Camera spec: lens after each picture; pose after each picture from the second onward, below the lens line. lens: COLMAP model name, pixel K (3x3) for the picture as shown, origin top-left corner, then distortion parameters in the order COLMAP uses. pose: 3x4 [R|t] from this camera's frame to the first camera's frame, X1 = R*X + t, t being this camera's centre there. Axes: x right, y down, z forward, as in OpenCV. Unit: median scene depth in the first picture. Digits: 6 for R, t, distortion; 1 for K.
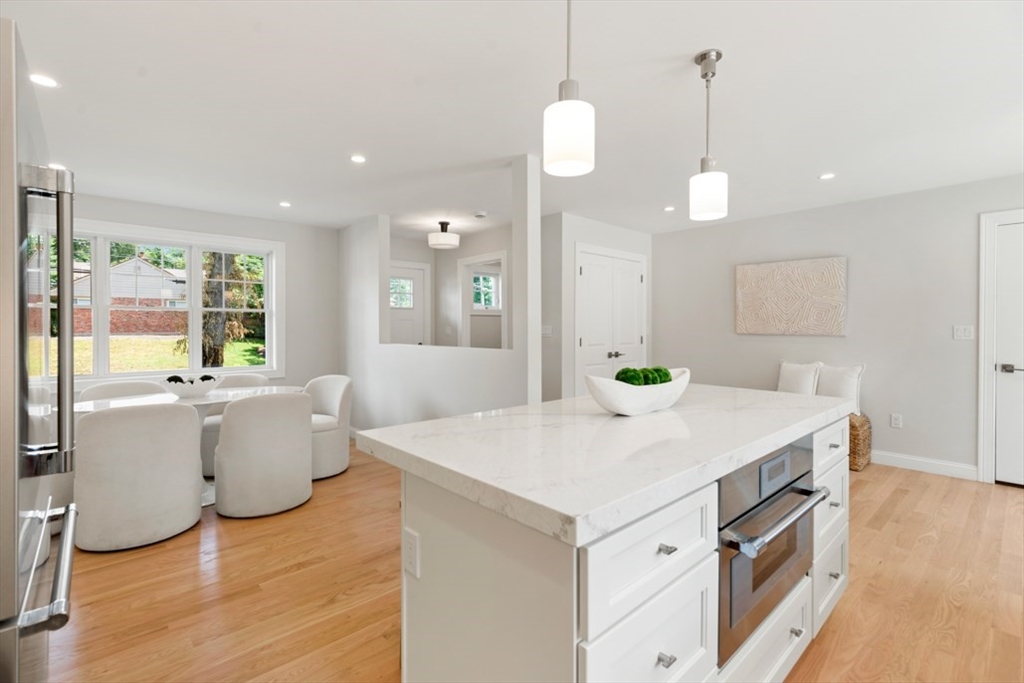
lens RADIAL K [[463.7, 0, 506.6], [0, 463.7, 329.9], [0, 0, 1]] dist [0.006202, -0.000295]
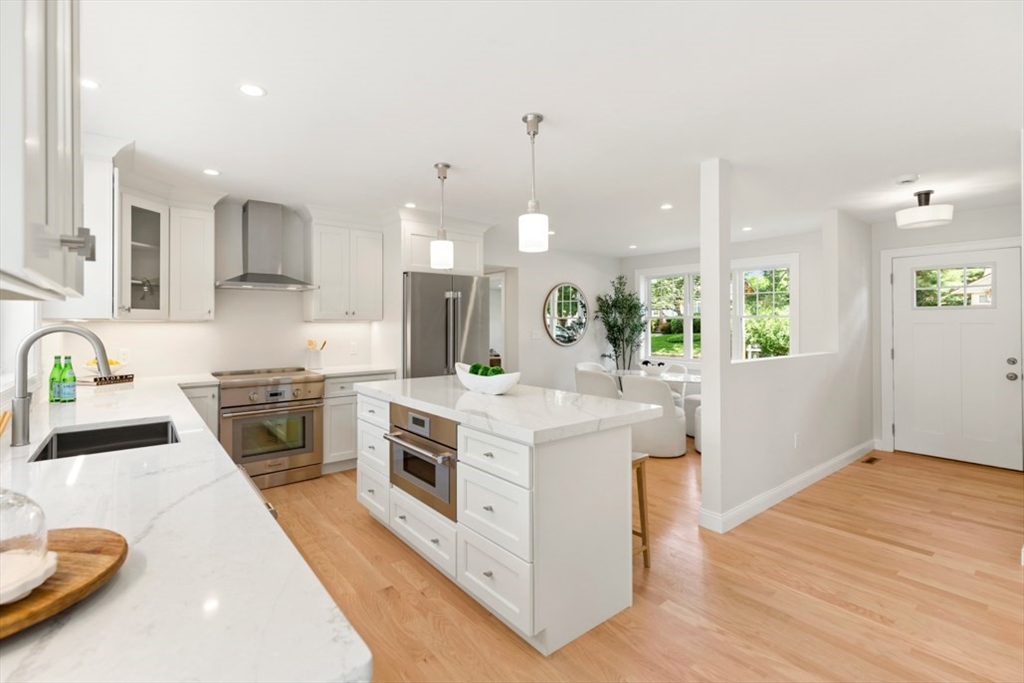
lens RADIAL K [[463.7, 0, 515.5], [0, 463.7, 318.9], [0, 0, 1]] dist [0.006202, -0.000295]
pose [[-0.054849, -0.011278, -0.998431, 0.875198], [-0.007310, 0.999914, -0.010893, -0.026737], [0.998468, 0.006701, -0.054927, 0.560642]]
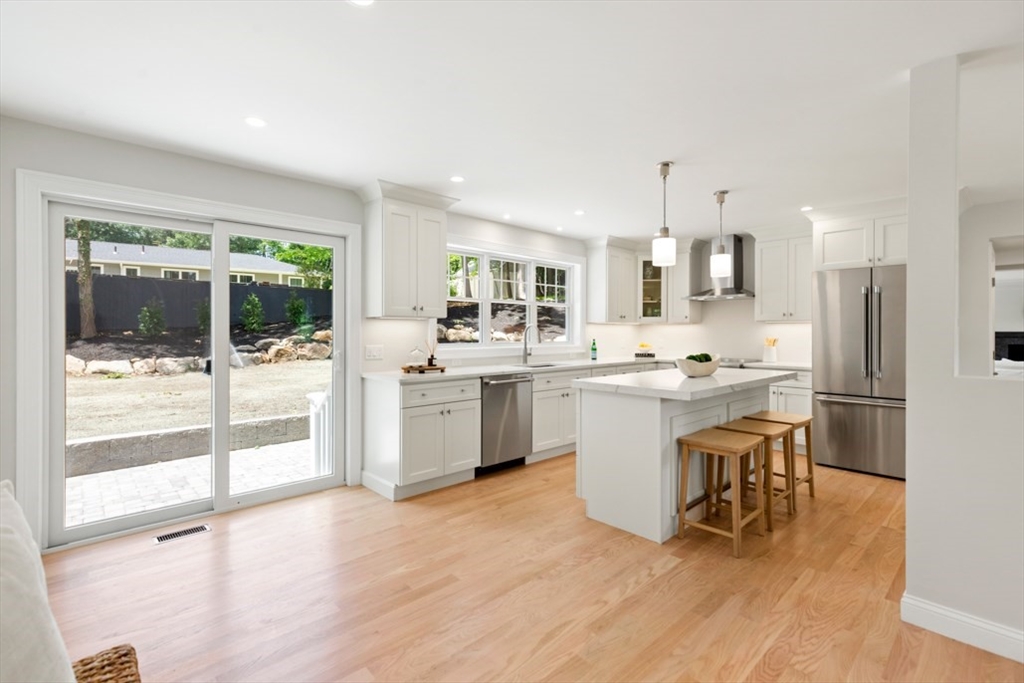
lens RADIAL K [[463.7, 0, 505.0], [0, 463.7, 328.9], [0, 0, 1]] dist [0.006202, -0.000295]
pose [[-0.999942, -0.001087, -0.010750, 0.536735], [-0.001143, 0.999986, 0.005214, -0.016514], [0.010744, 0.005226, -0.999929, 1.396767]]
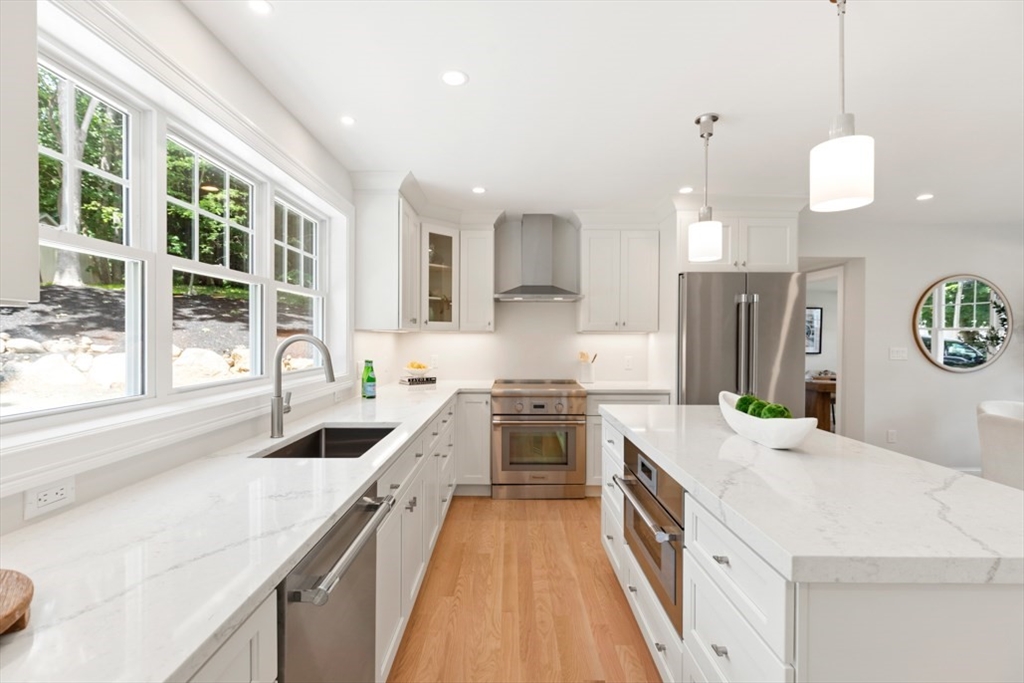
lens RADIAL K [[463.7, 0, 510.6], [0, 463.7, 338.7], [0, 0, 1]] dist [0.006202, -0.000295]
pose [[-0.668488, 0.000995, -0.743722, 0.676543], [-0.013246, 0.999825, 0.013244, -0.027922], [0.743605, 0.018705, -0.668358, 0.601789]]
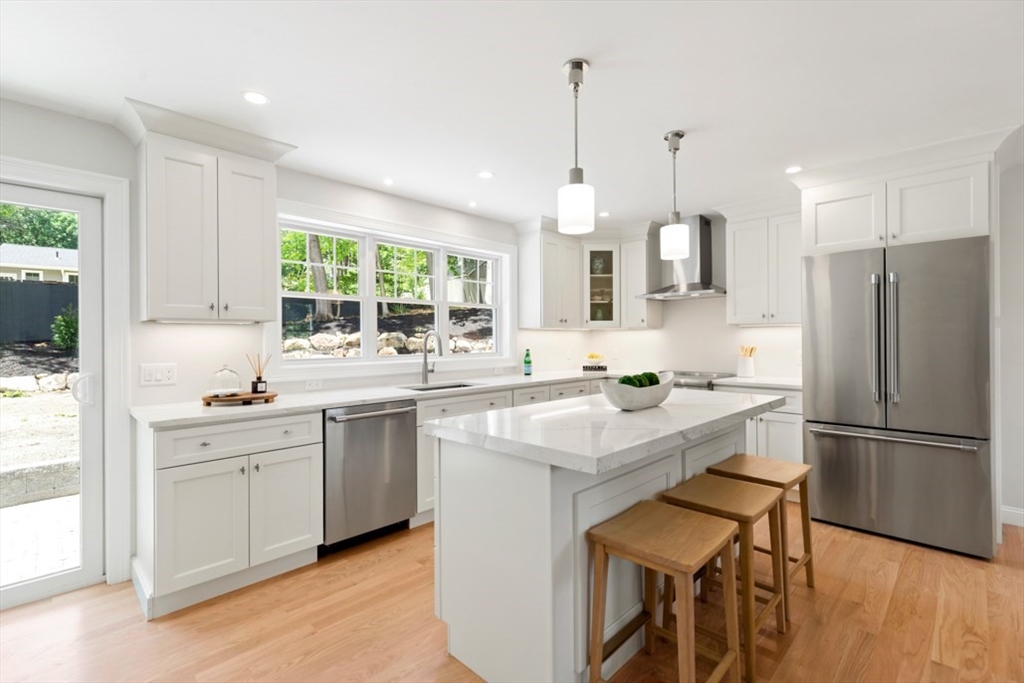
lens RADIAL K [[463.7, 0, 505.2], [0, 463.7, 335.5], [0, 0, 1]] dist [0.006202, -0.000295]
pose [[-0.998649, 0.006385, -0.051577, 0.343460], [0.006255, 0.999977, 0.002687, -0.014245], [0.051593, 0.002360, -0.998665, 1.064709]]
